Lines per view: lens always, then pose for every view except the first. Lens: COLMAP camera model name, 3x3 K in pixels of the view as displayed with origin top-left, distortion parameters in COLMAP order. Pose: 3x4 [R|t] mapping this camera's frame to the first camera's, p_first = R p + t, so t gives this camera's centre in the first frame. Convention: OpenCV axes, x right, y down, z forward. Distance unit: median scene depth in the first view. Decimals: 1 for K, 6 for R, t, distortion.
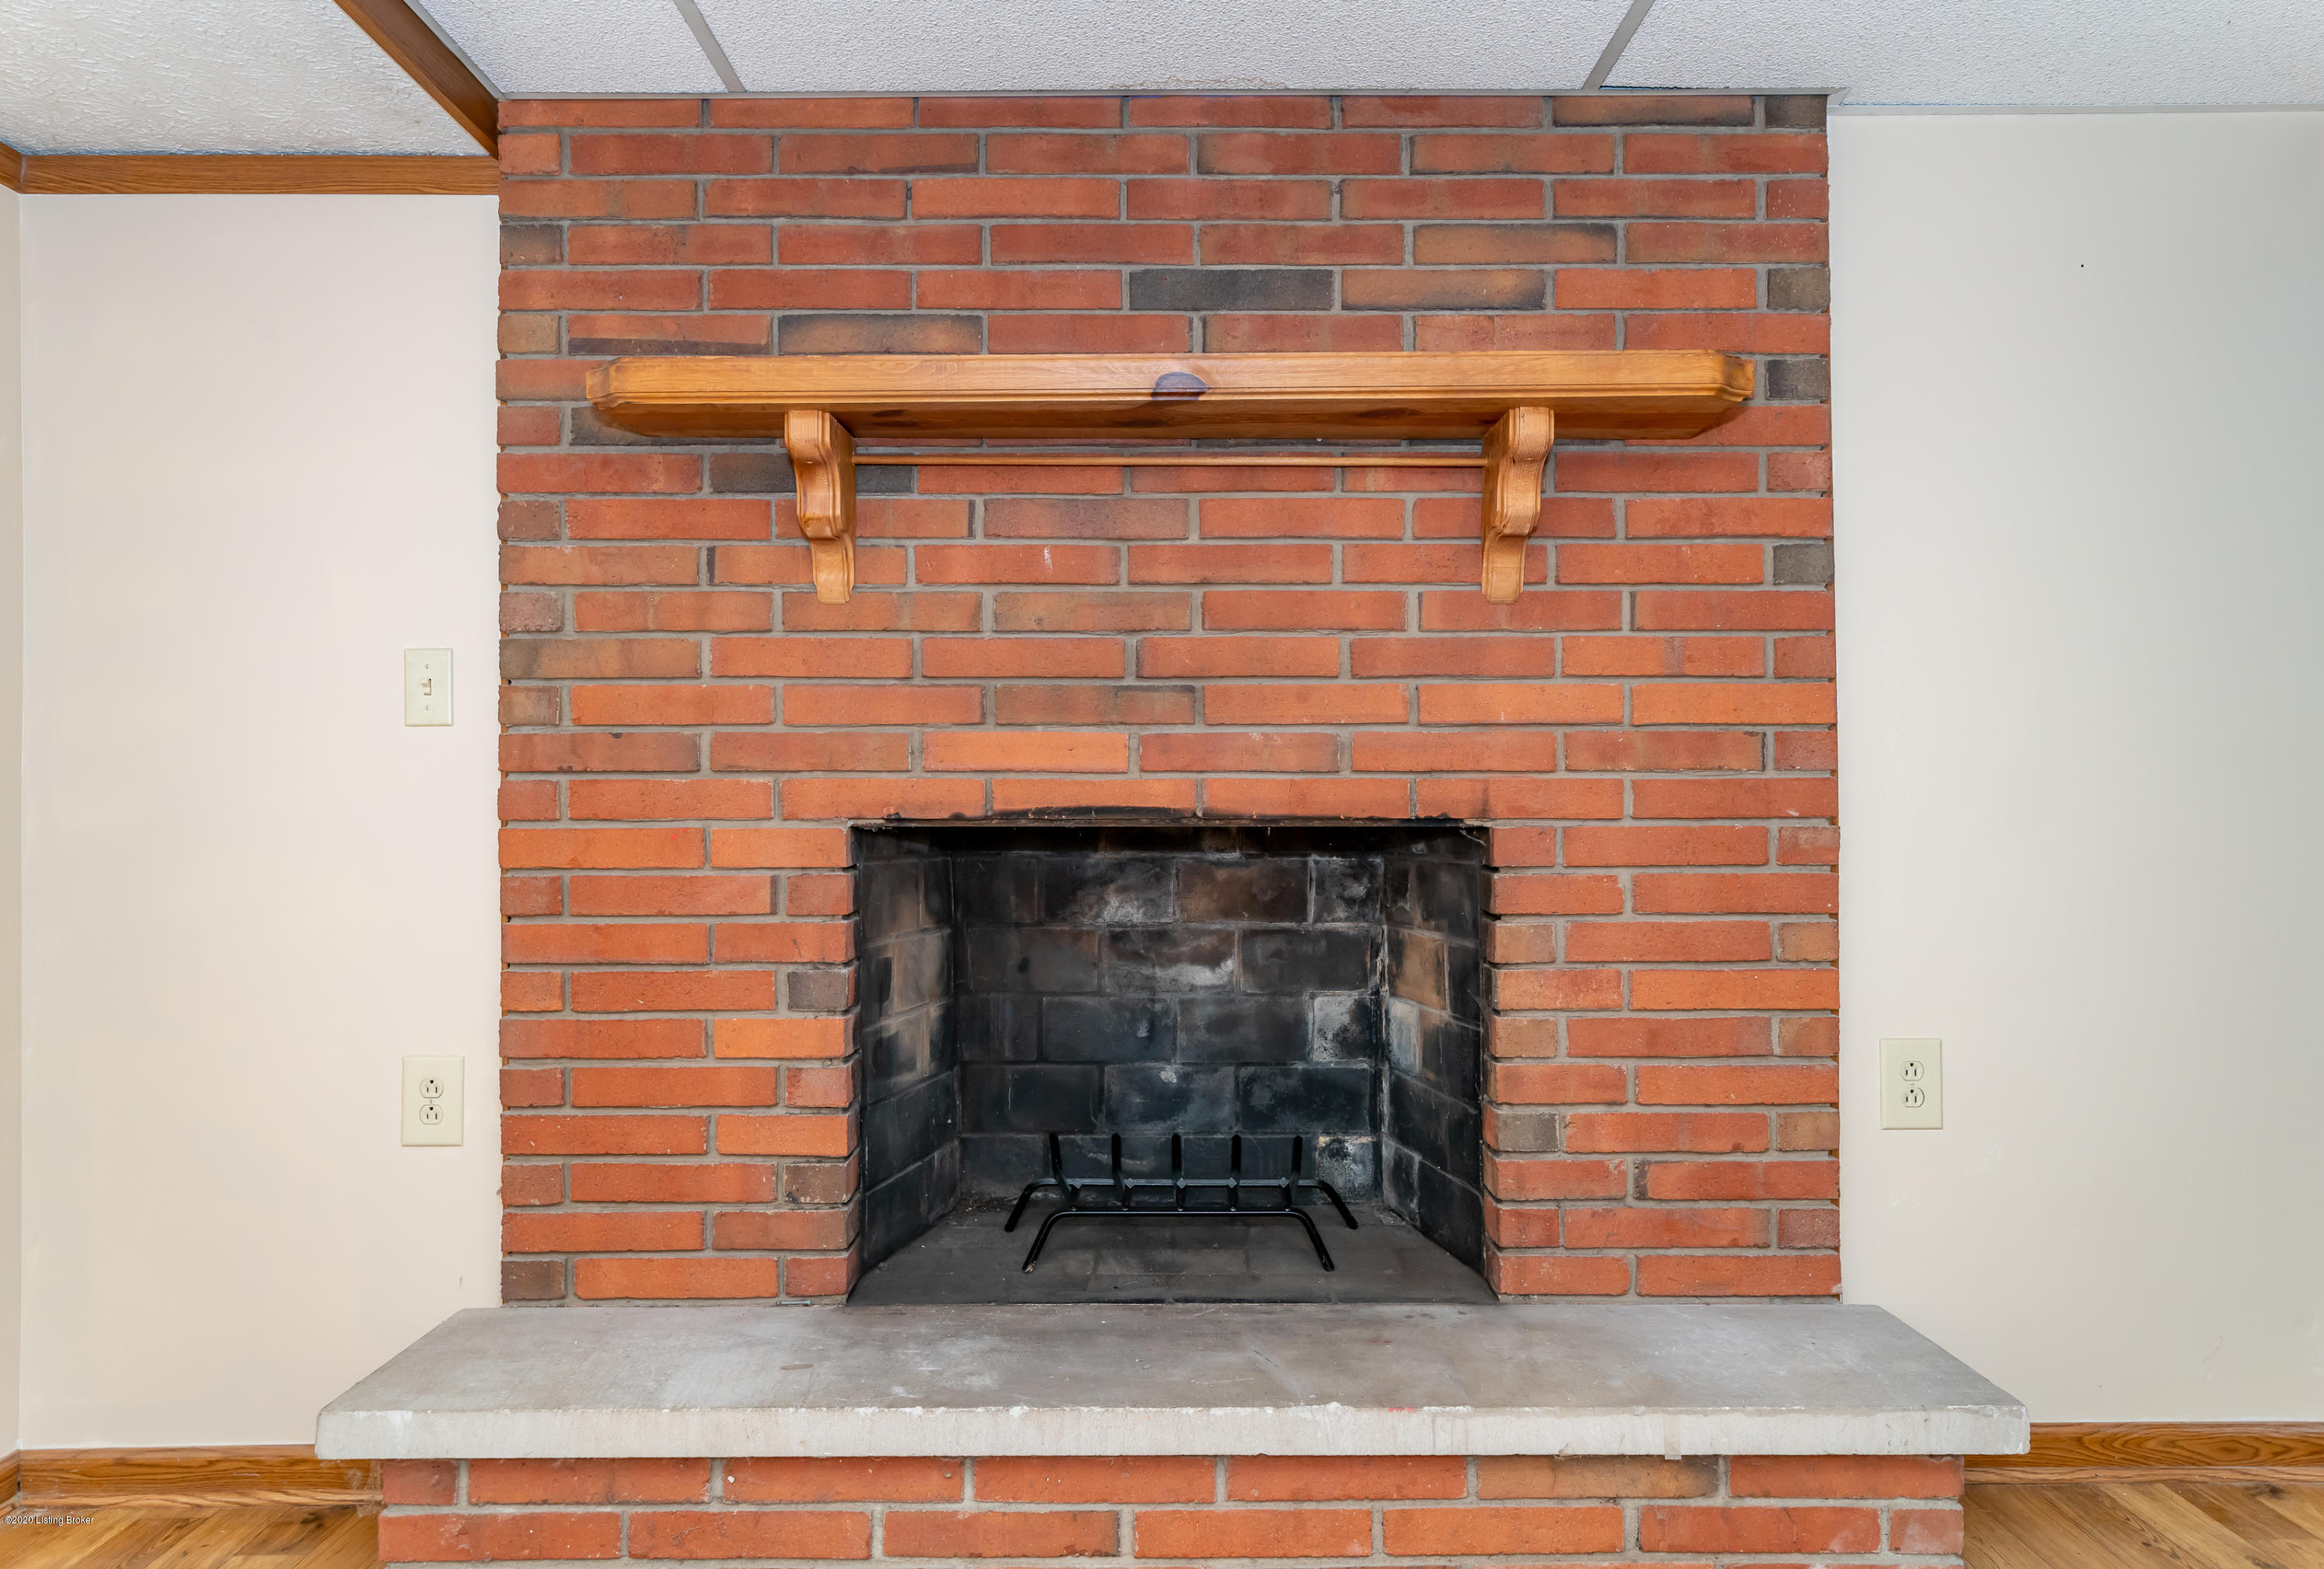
lens RADIAL K [[1340.9, 0, 1164.2], [0, 1340.9, 790.5], [0, 0, 1]] dist [-0.000107, -0.000110]
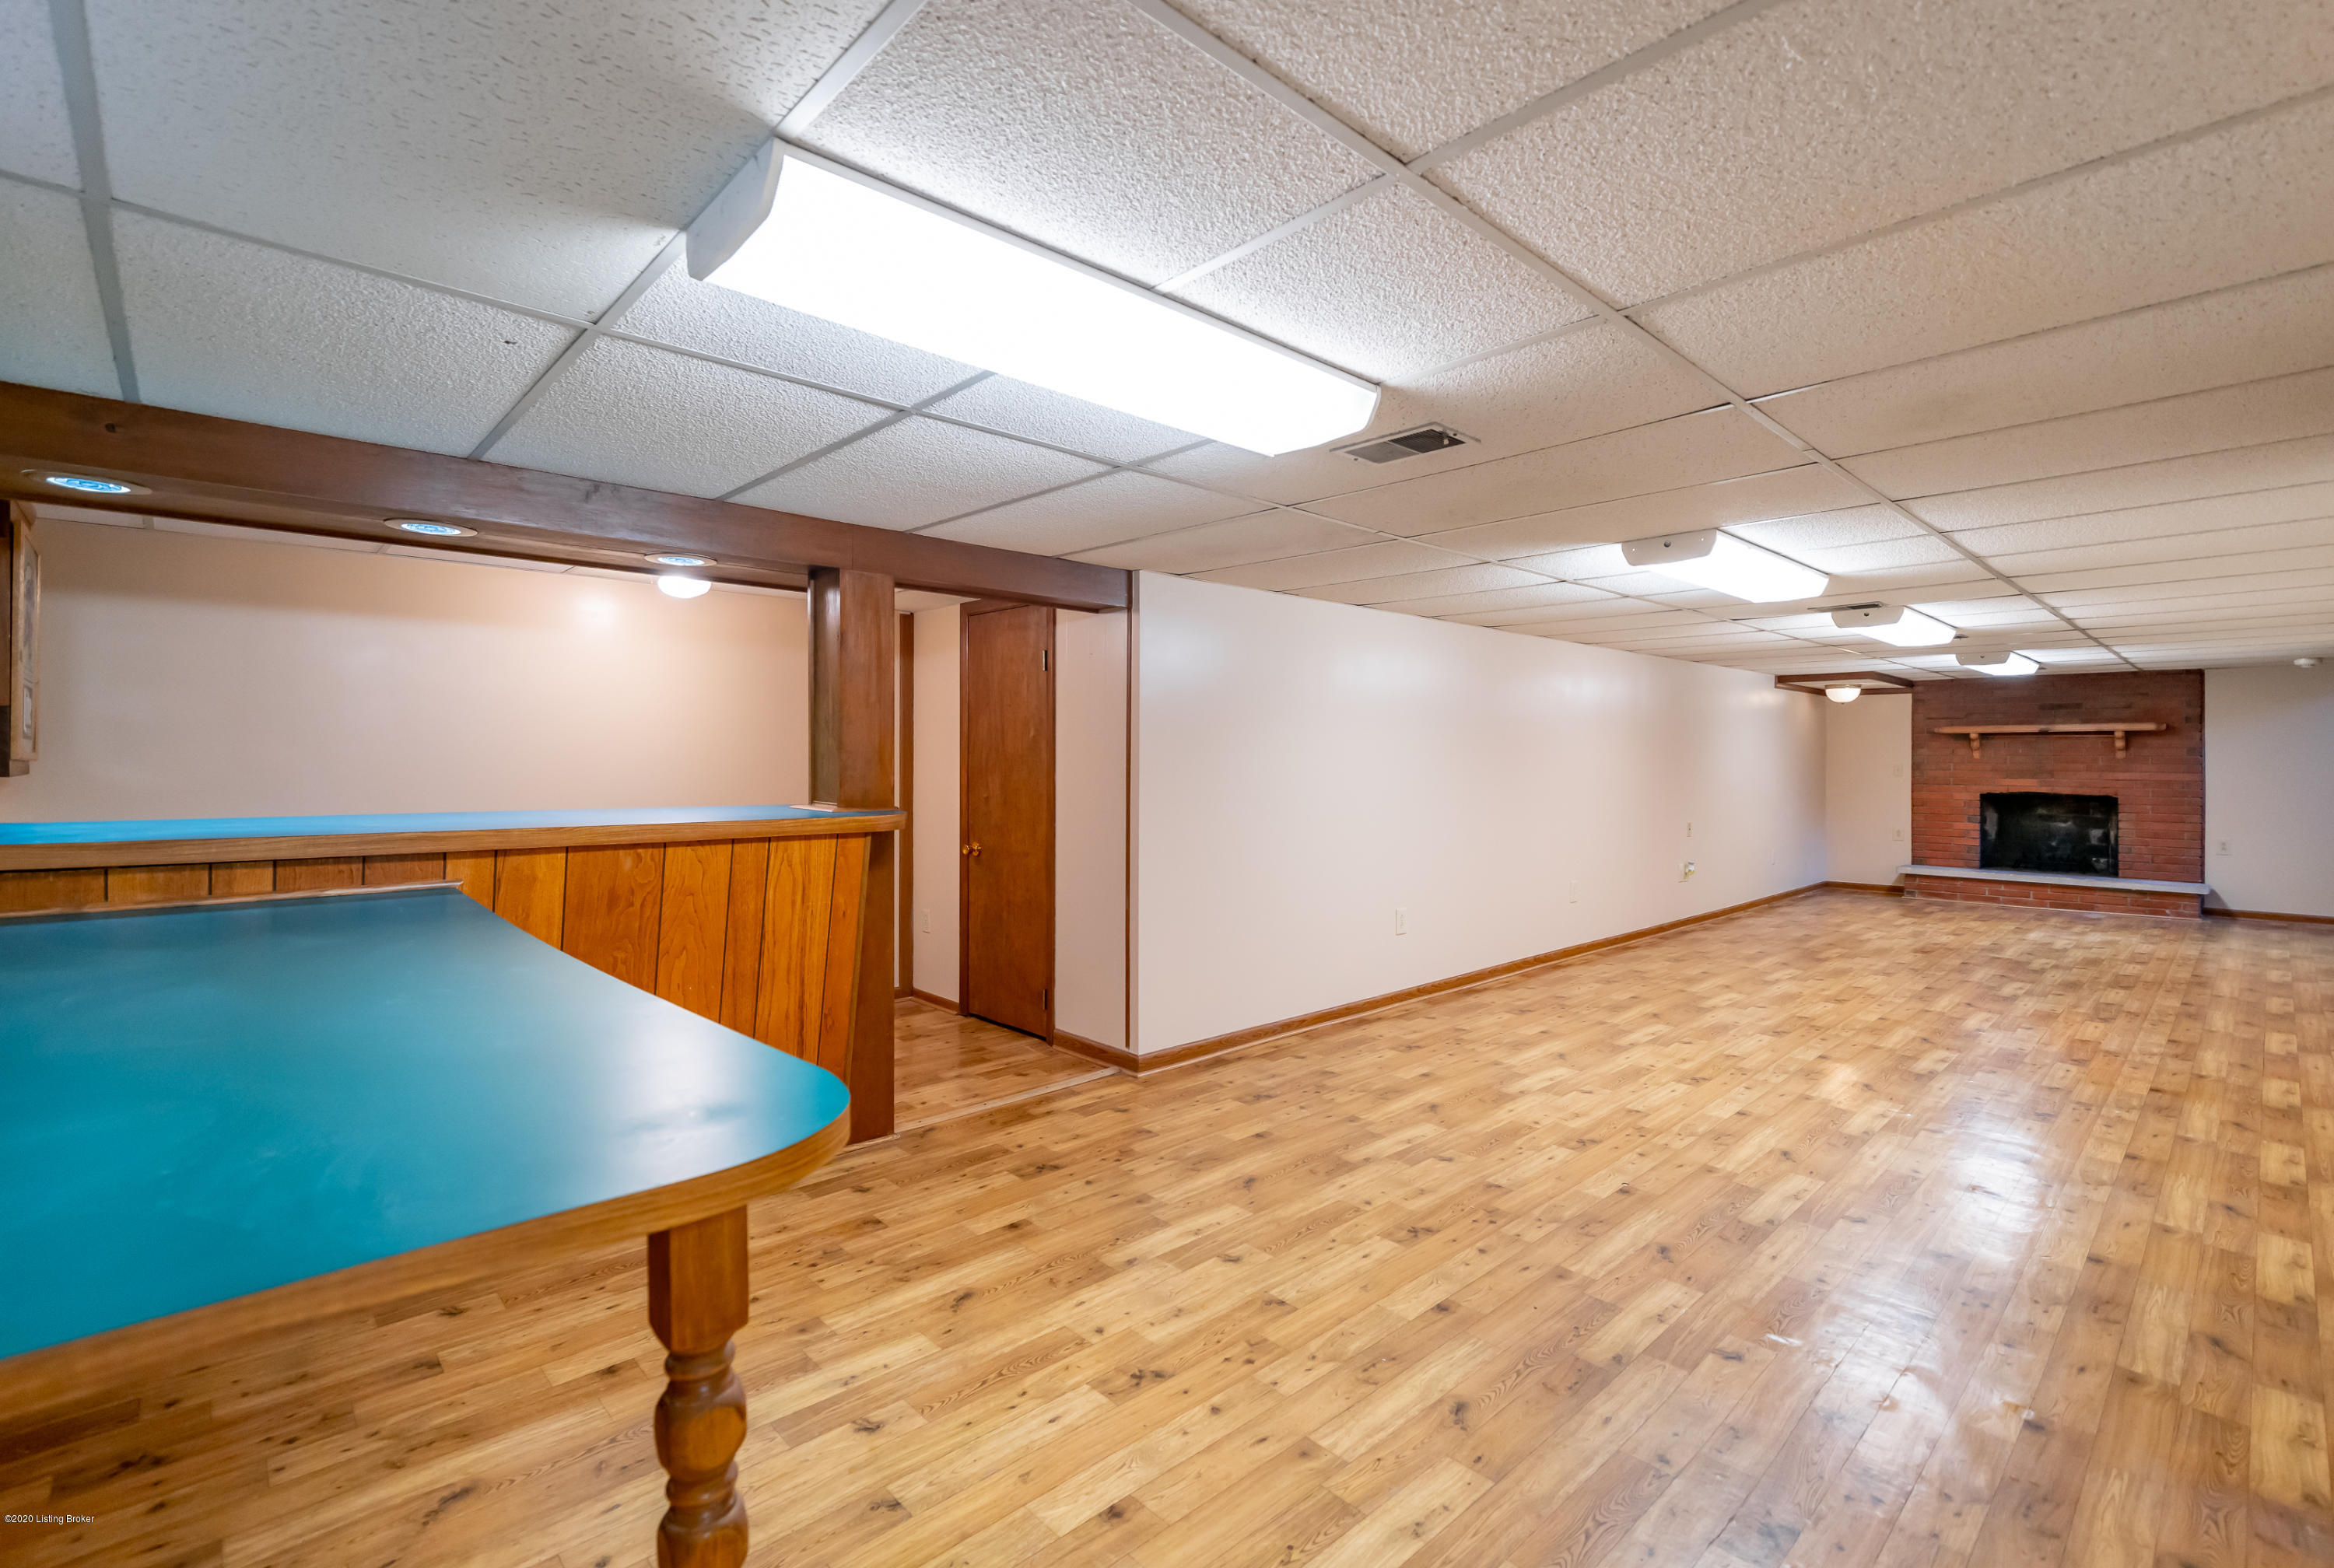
lens RADIAL K [[1034.2, 0, 1175.8], [0, 1034.2, 751.9], [0, 0, 1]] dist [0.003933, -0.000863]
pose [[0.682958, 0.000521, -0.730458, 0.735979], [0.002256, 0.999993, 0.002823, -0.193175], [0.730454, -0.003575, 0.682952, -5.048887]]
